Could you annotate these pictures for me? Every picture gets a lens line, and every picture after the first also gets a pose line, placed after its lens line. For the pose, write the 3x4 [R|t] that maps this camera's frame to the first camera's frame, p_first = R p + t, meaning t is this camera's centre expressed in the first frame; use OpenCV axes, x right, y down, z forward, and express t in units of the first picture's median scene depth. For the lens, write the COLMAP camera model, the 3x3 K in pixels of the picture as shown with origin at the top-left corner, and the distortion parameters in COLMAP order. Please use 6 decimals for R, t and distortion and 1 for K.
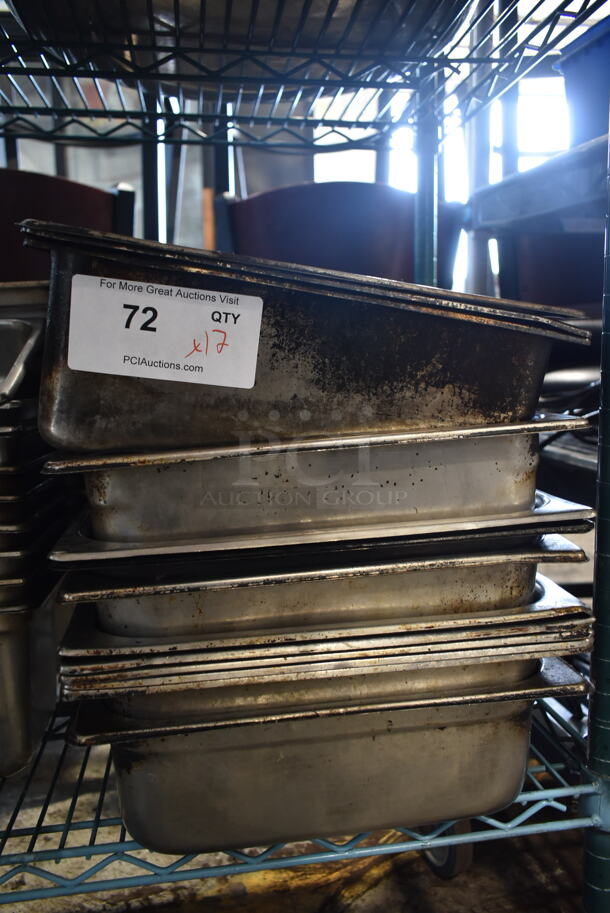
lens RADIAL K [[713.5, 0, 303.6], [0, 713.5, 456.1], [0, 0, 1]] dist [-0.008628, 0.001955]
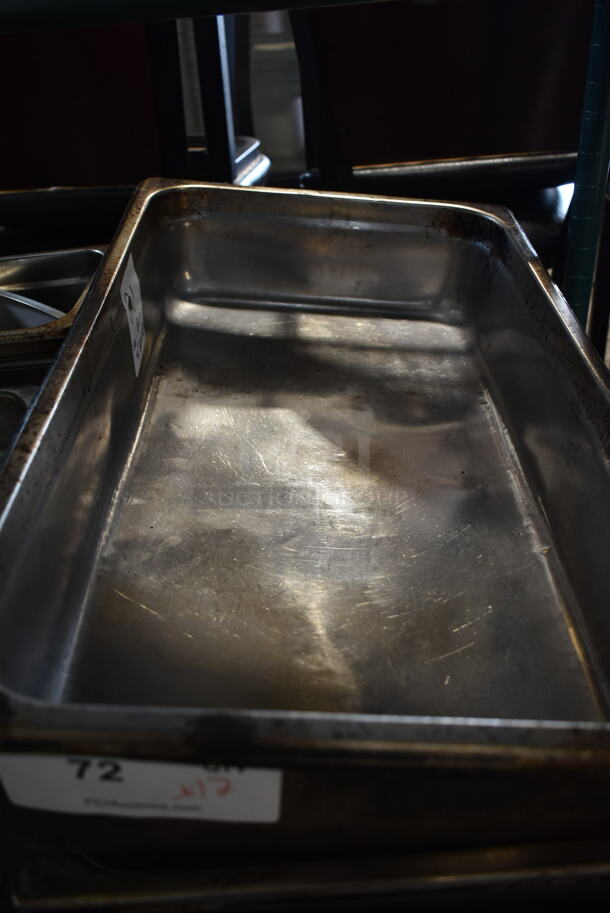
lens RADIAL K [[713.5, 0, 300.1], [0, 713.5, 453.0], [0, 0, 1]] dist [-0.008628, 0.001955]
pose [[0.985530, 0.035615, -0.165718, 0.050708], [0.037991, 0.906391, 0.420729, -0.713731], [0.165190, -0.420937, 0.891922, 0.565400]]
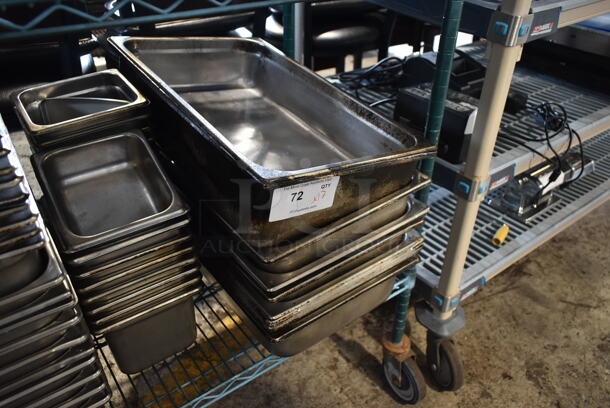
lens RADIAL K [[476.7, 0, 304.8], [0, 476.7, 203.2], [0, 0, 1]] dist [-0.008628, 0.001955]
pose [[0.887092, -0.236799, 0.396225, -0.824700], [0.041752, 0.896030, 0.442026, -0.857560], [-0.459701, -0.375574, 0.804748, -0.283859]]
